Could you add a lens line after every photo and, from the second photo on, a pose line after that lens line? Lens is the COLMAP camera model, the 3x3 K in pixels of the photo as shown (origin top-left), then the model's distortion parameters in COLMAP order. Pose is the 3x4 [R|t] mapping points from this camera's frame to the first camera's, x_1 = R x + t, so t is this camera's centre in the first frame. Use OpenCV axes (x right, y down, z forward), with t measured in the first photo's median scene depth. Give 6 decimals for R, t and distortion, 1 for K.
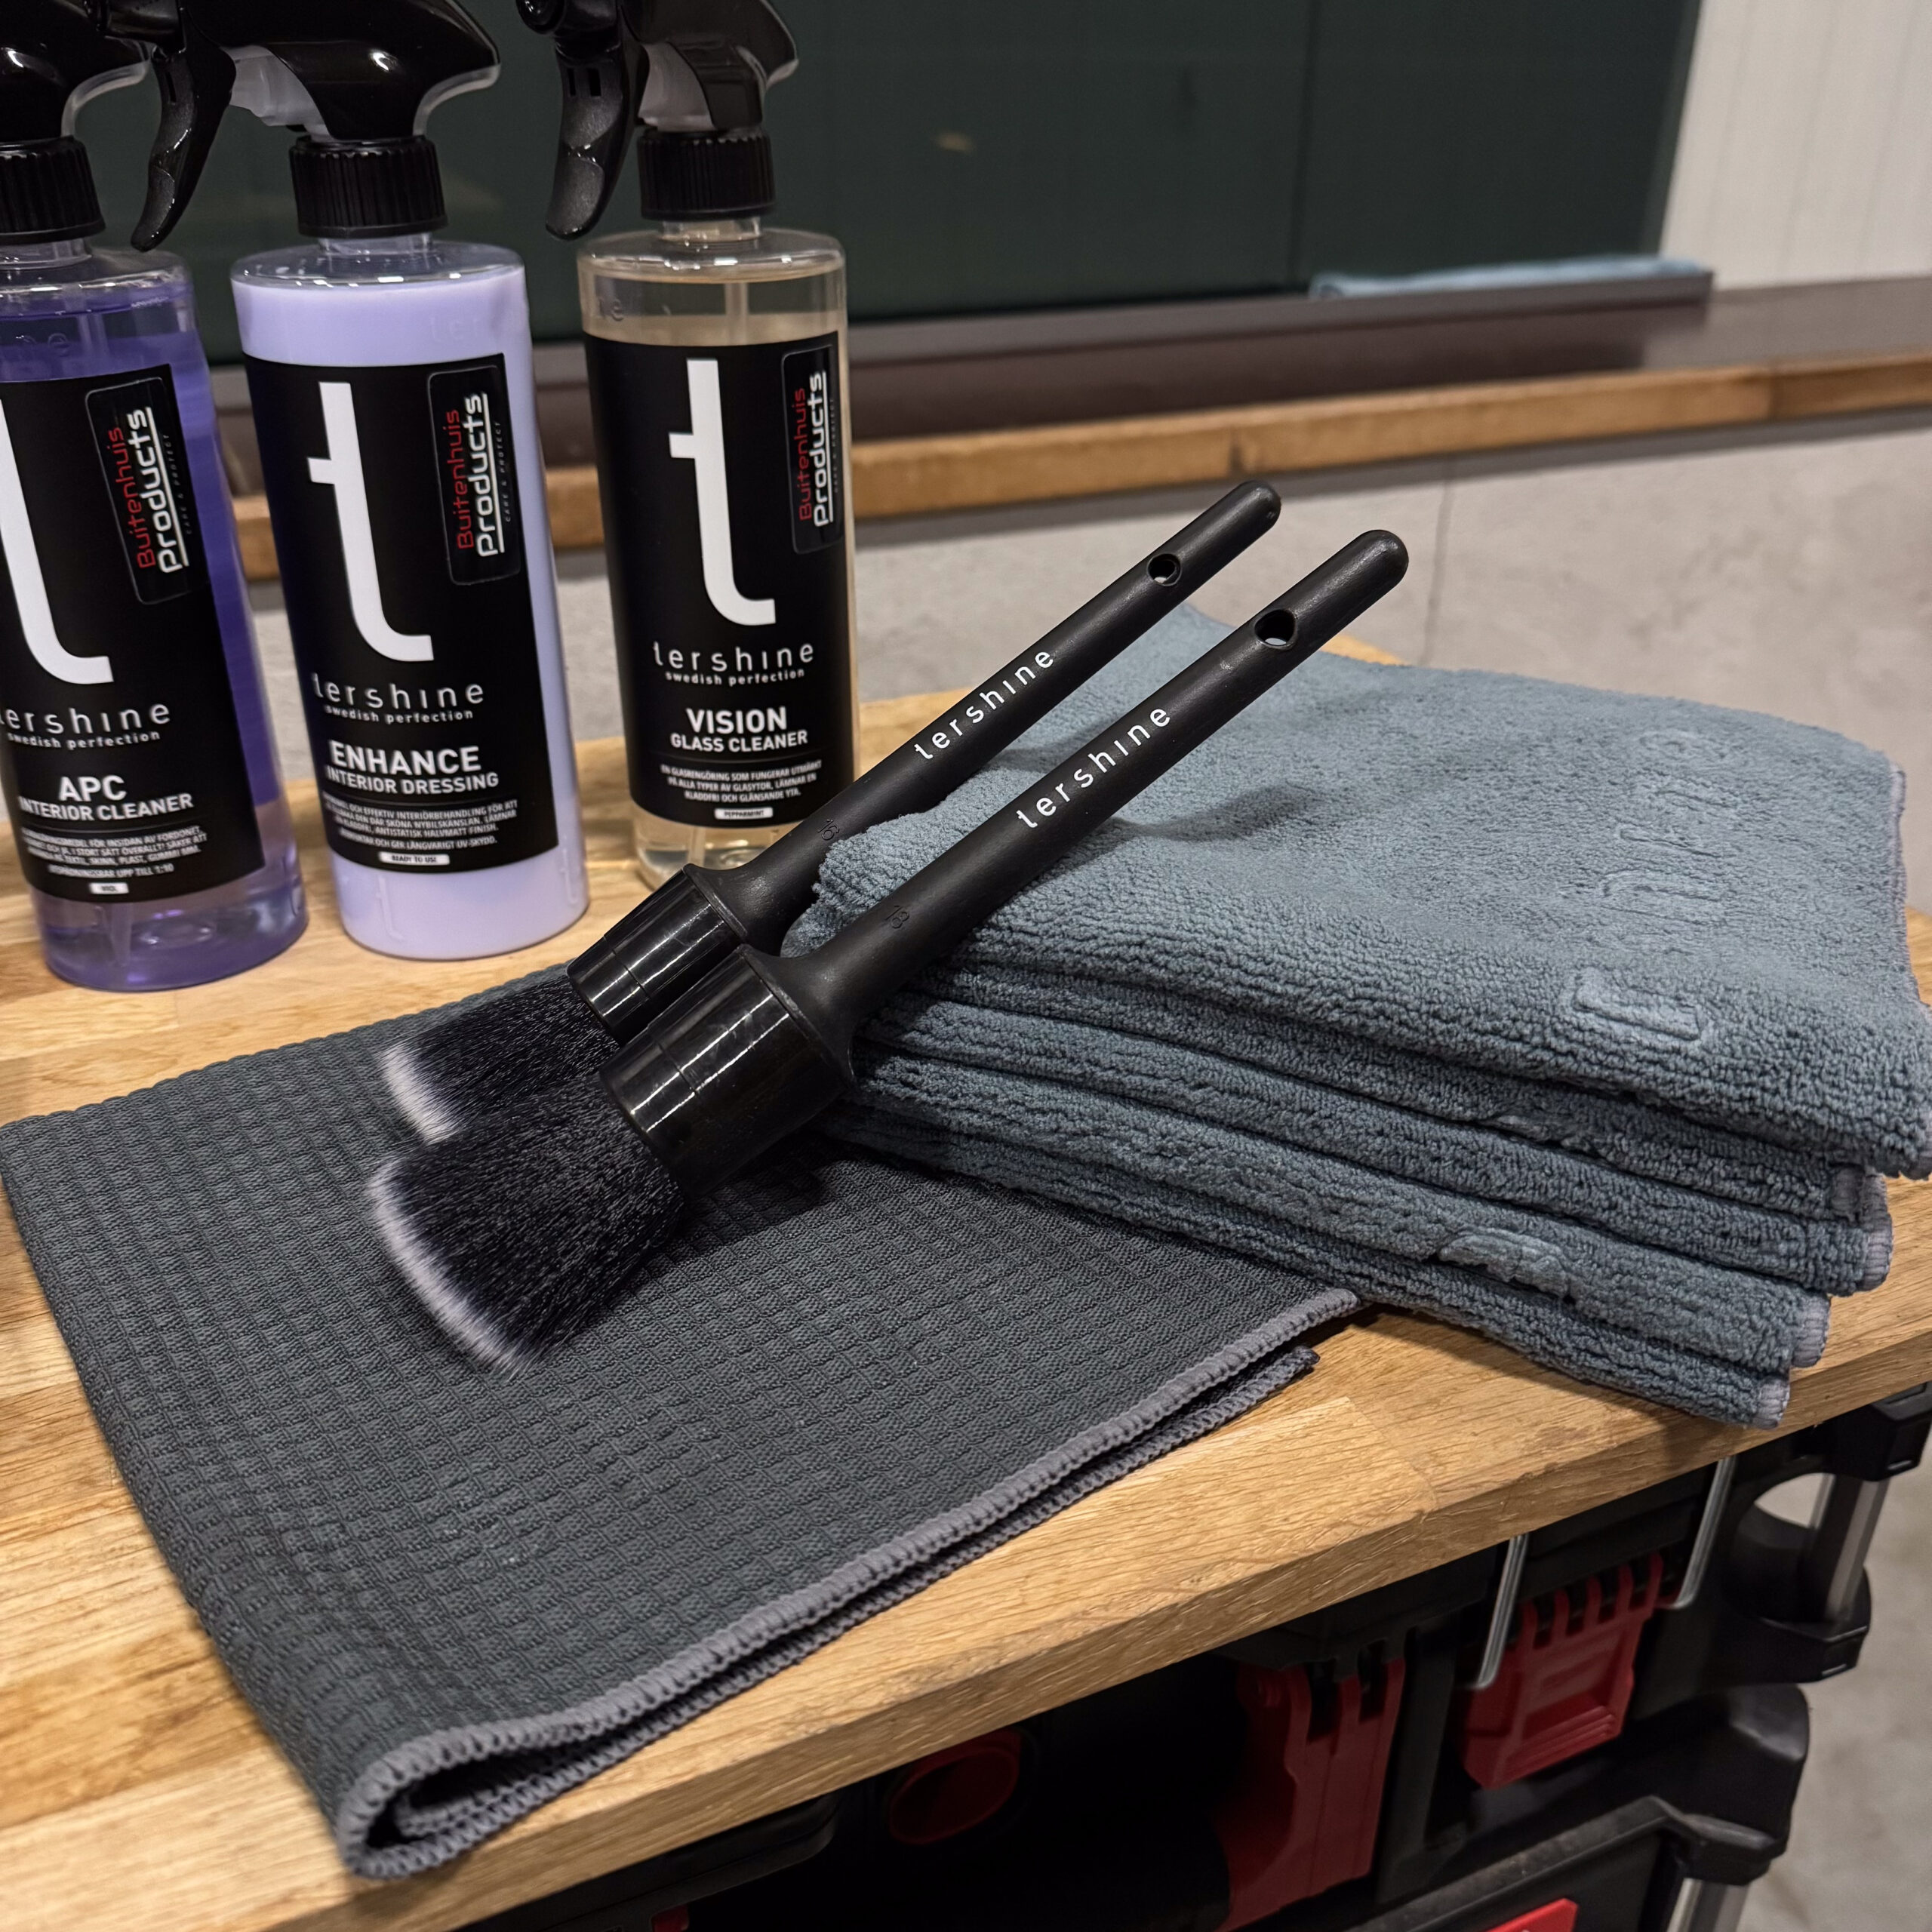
lens RADIAL K [[1834.6, 0, 965.9], [0, 1834.6, 973.7], [0, 0, 1]] dist [0.189294, -0.476418]
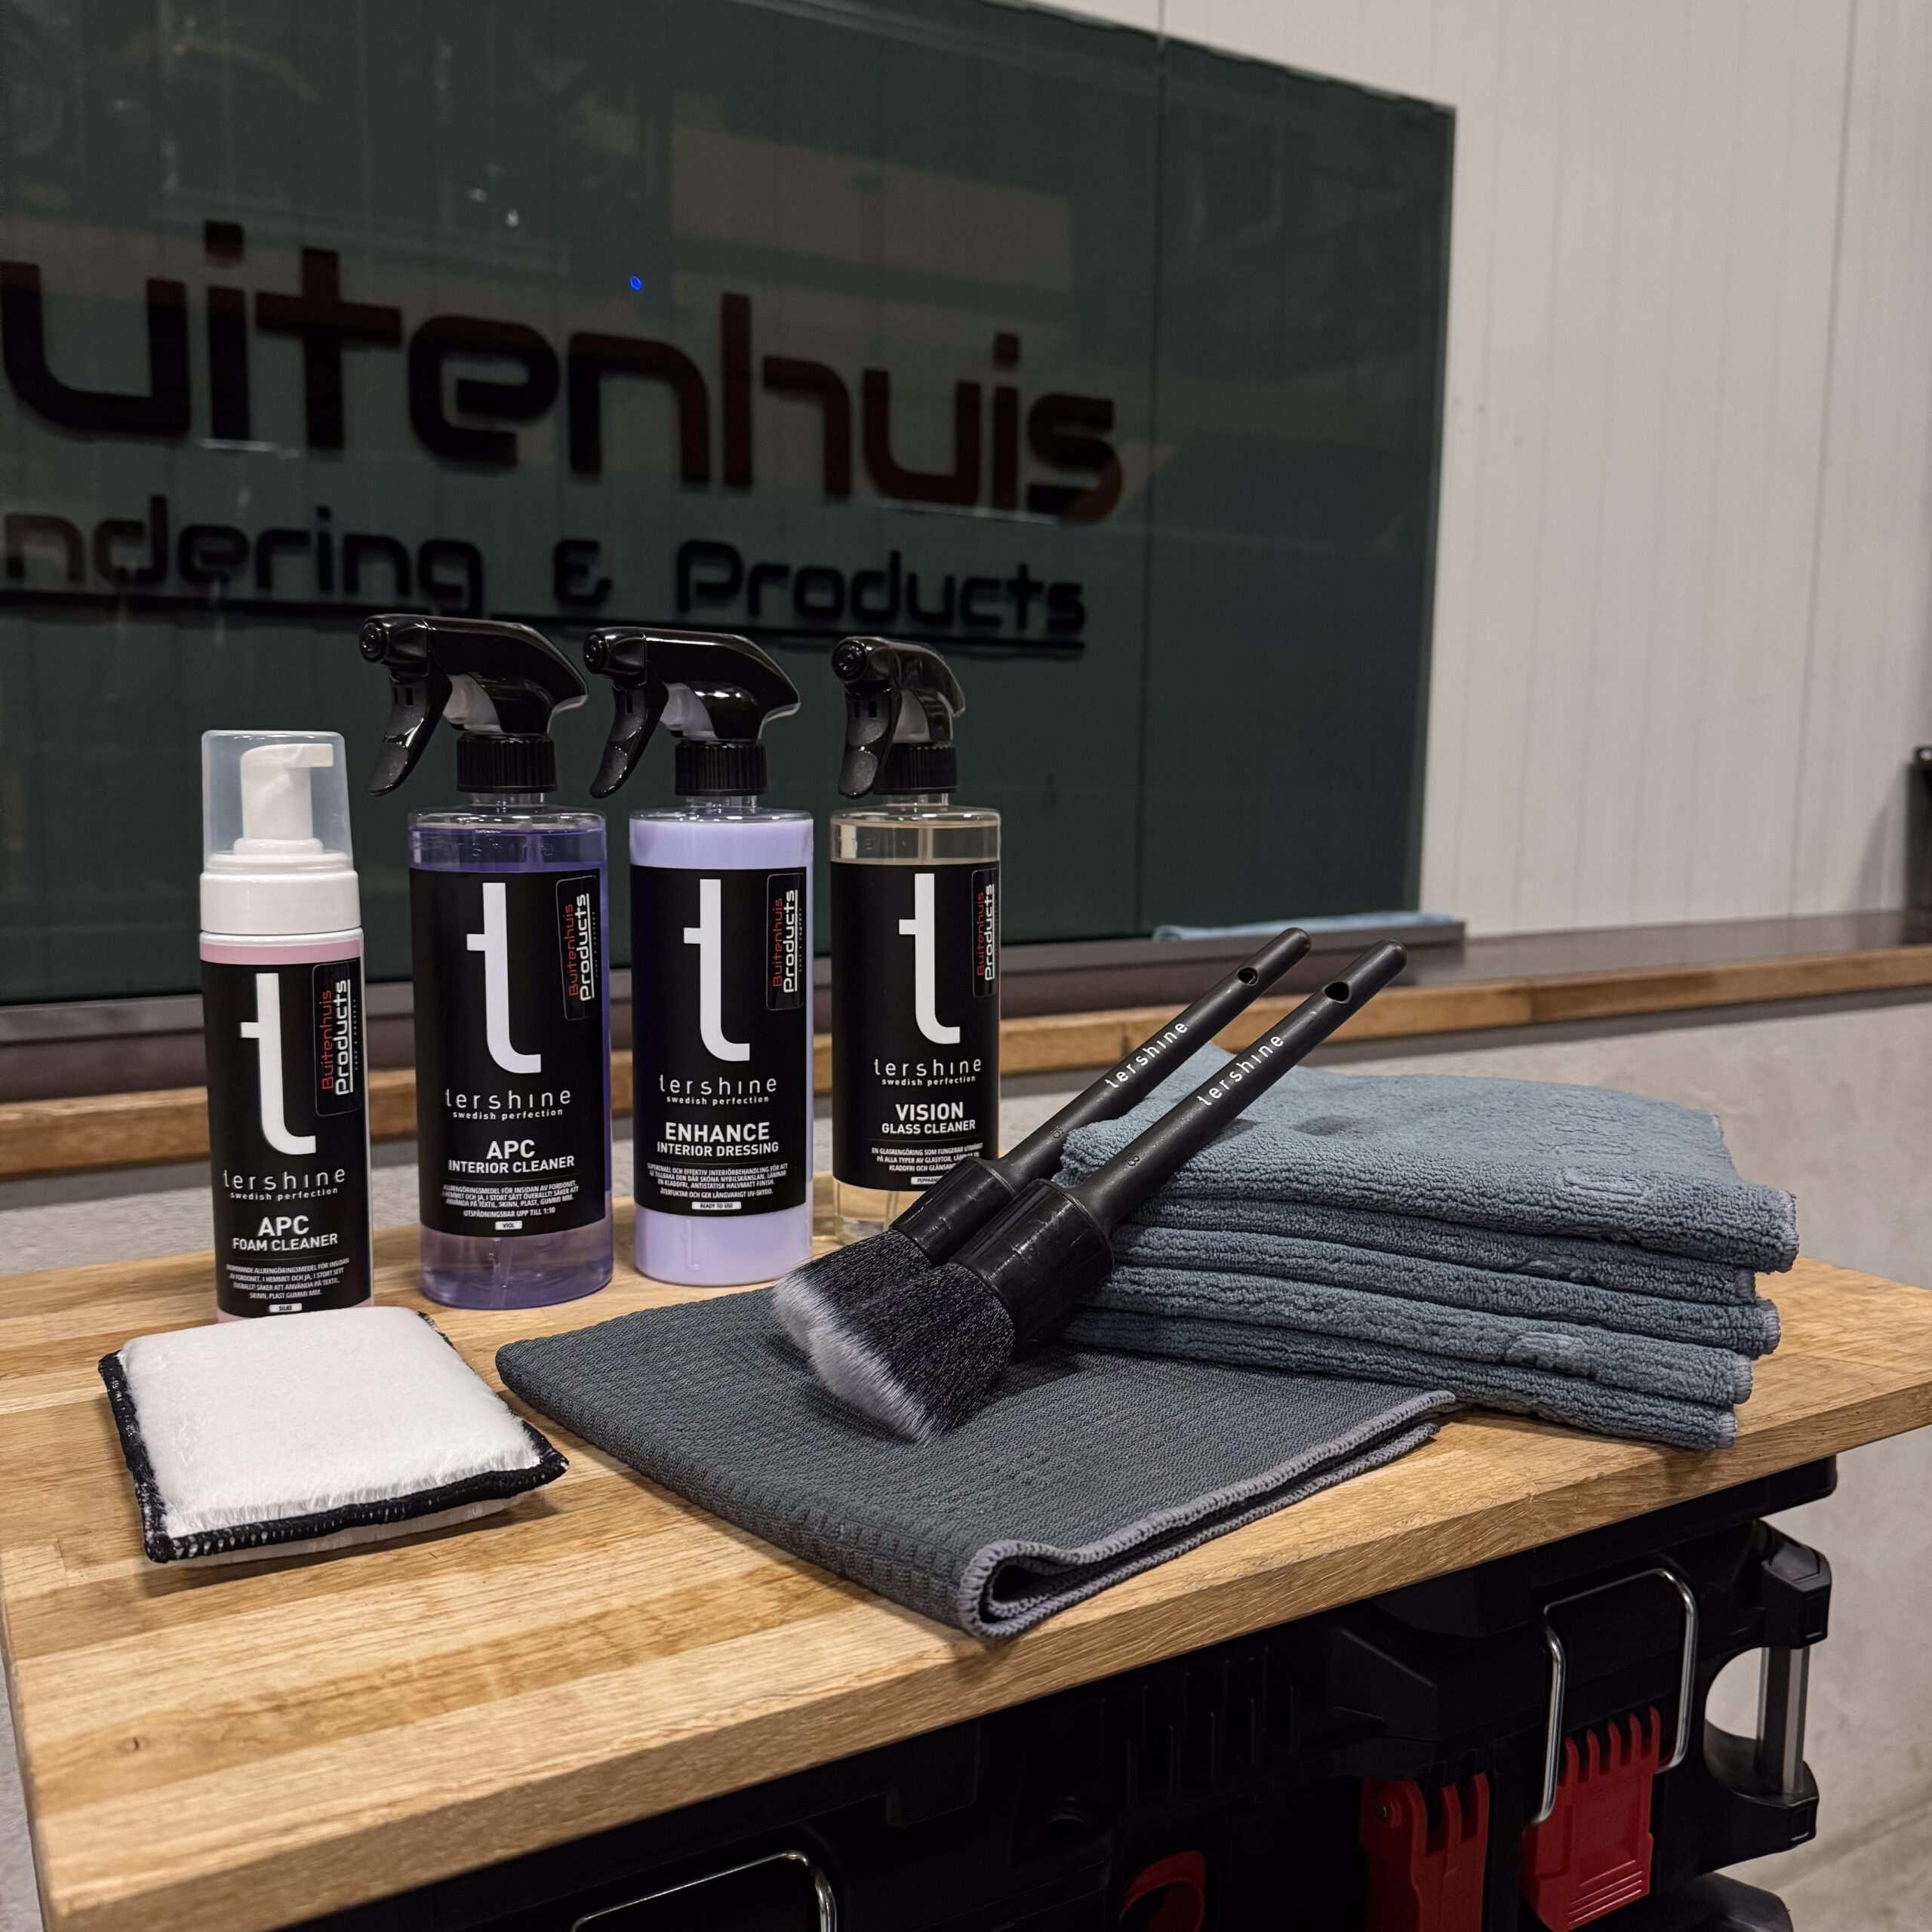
lens RADIAL K [[1817.9, 0, 969.3], [0, 1817.9, 971.6], [0, 0, 1]] dist [0.213795, -0.520248]
pose [[0.992969, -0.011020, 0.117859, -0.278117], [0.052584, 0.933091, -0.355774, 0.285259], [-0.106053, 0.359470, 0.927110, -0.379070]]
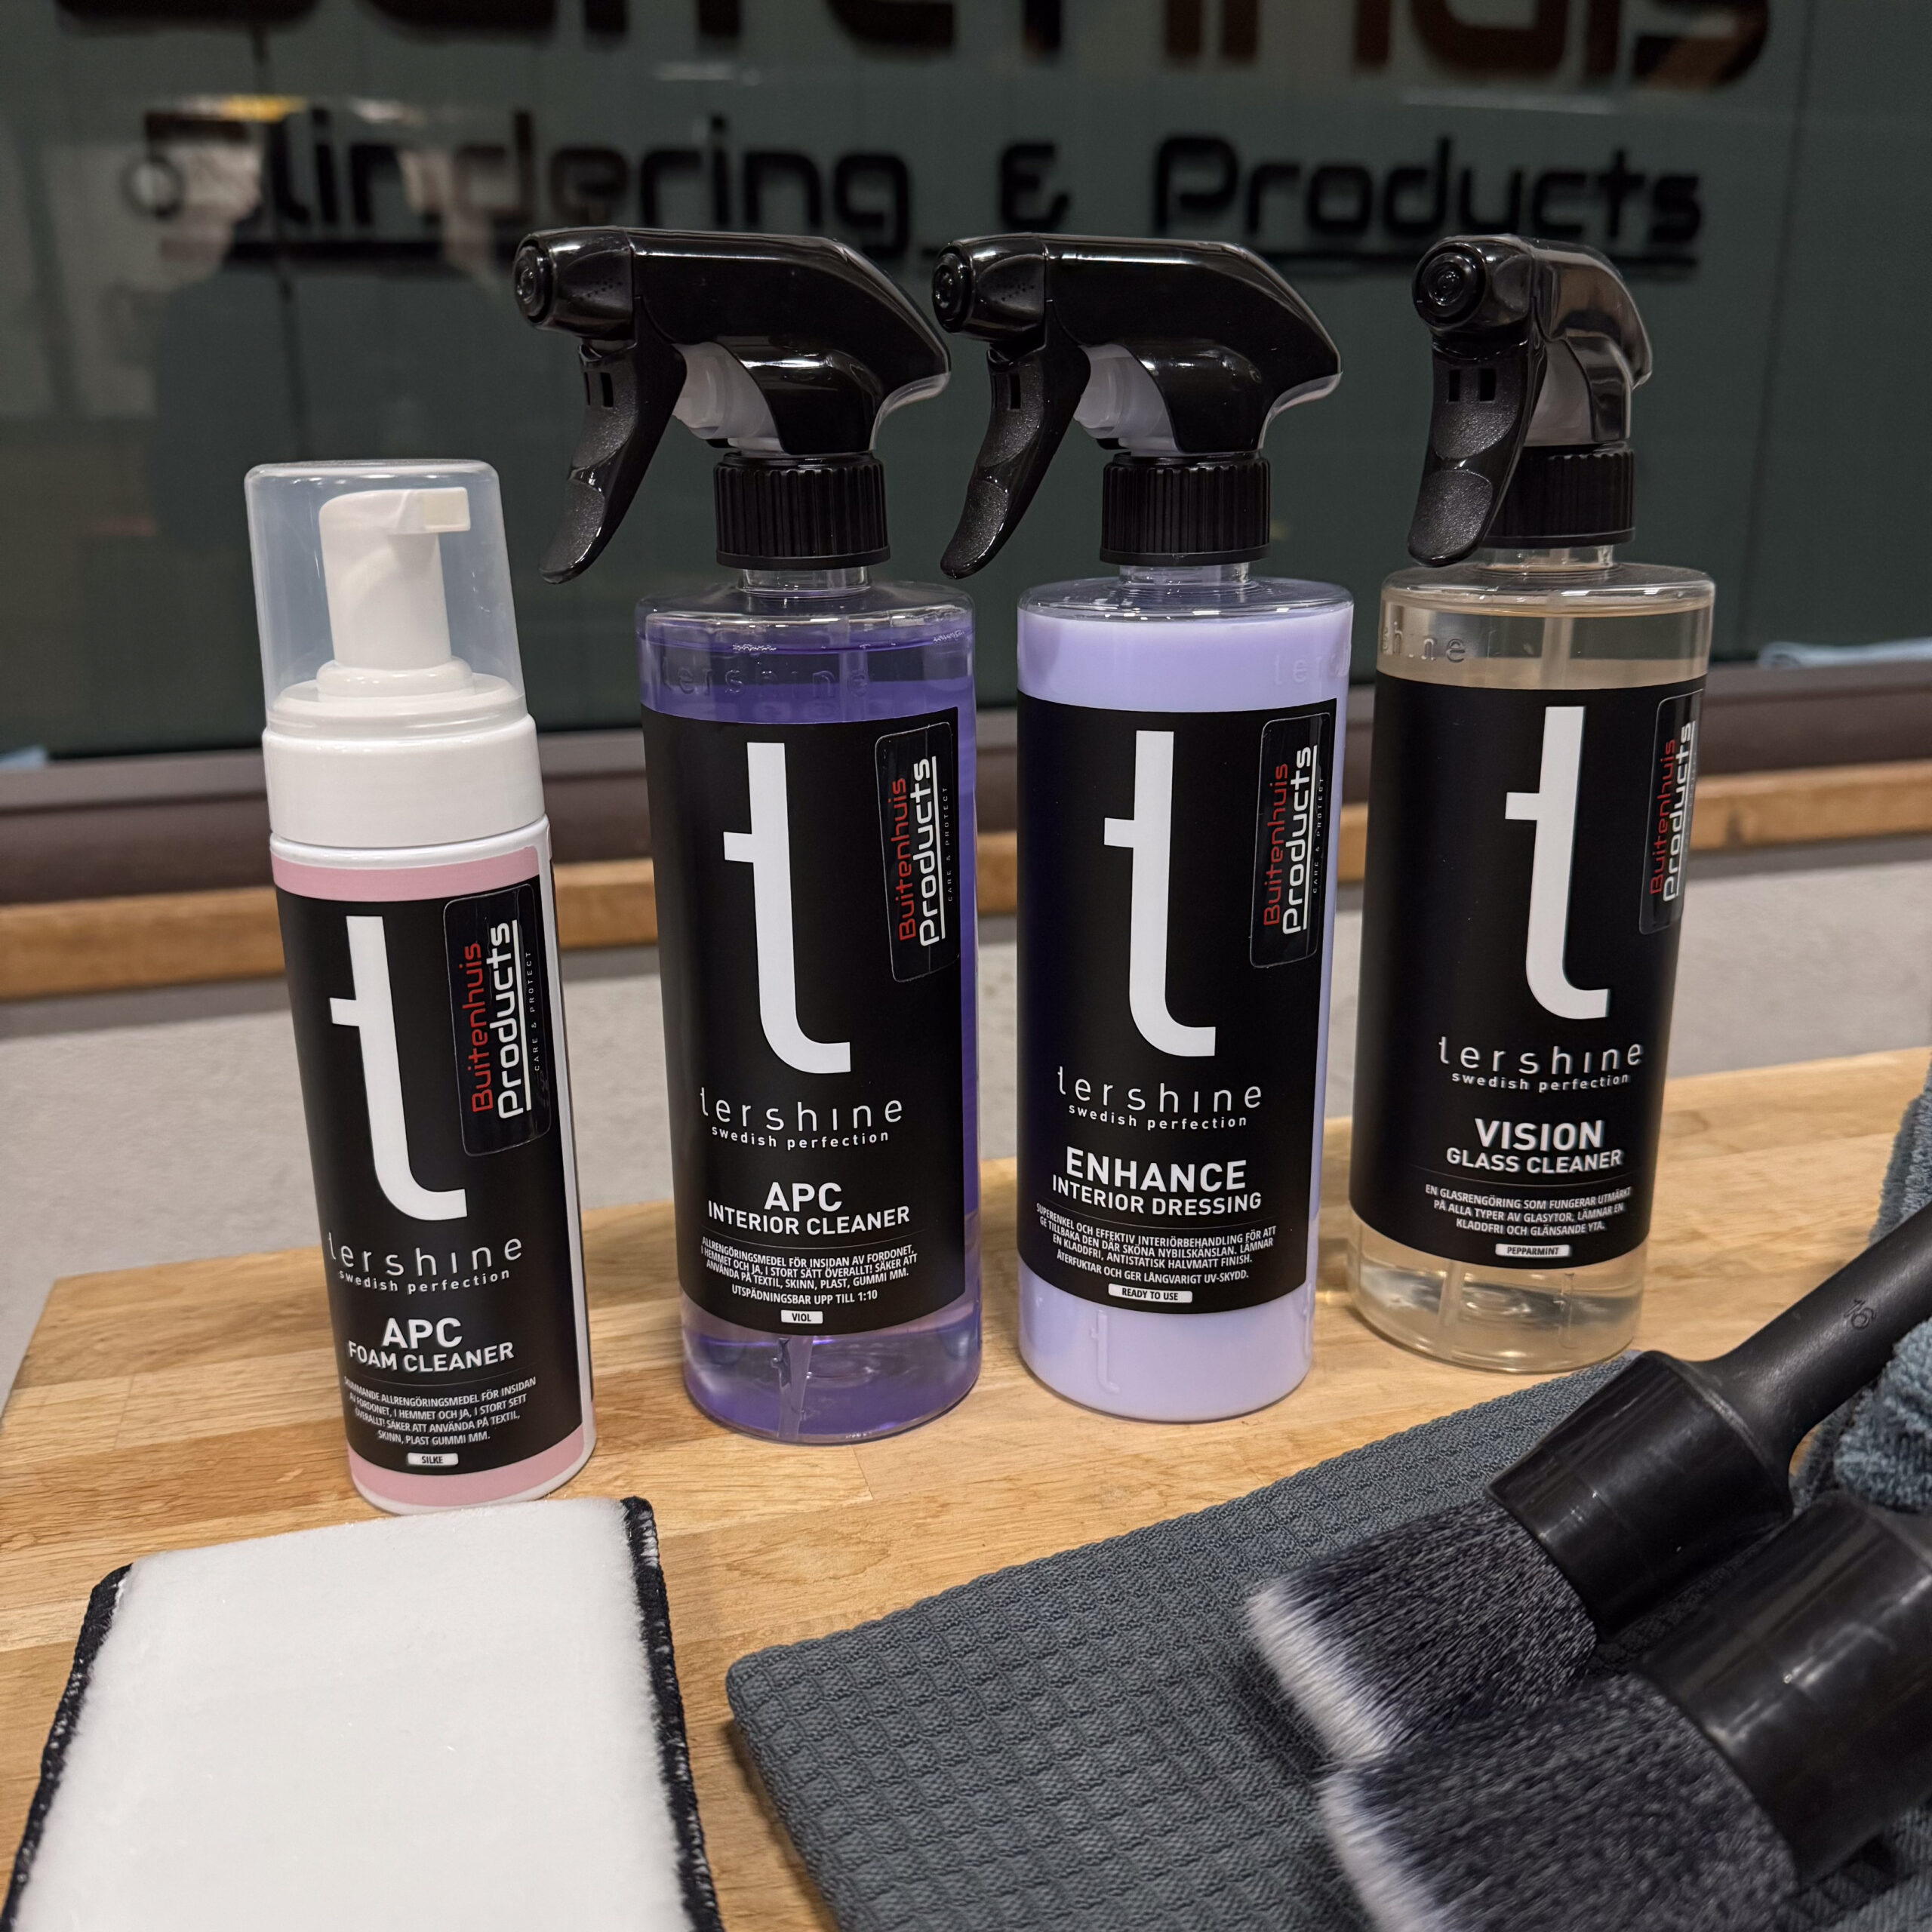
lens RADIAL K [[1834.6, 0, 965.9], [0, 1834.6, 973.7], [0, 0, 1]] dist [0.189294, -0.476418]
pose [[0.990478, 0.027213, -0.134952, -0.281530], [-0.051927, 0.981711, -0.183161, -0.049044], [0.127499, 0.188425, 0.973776, 0.187355]]
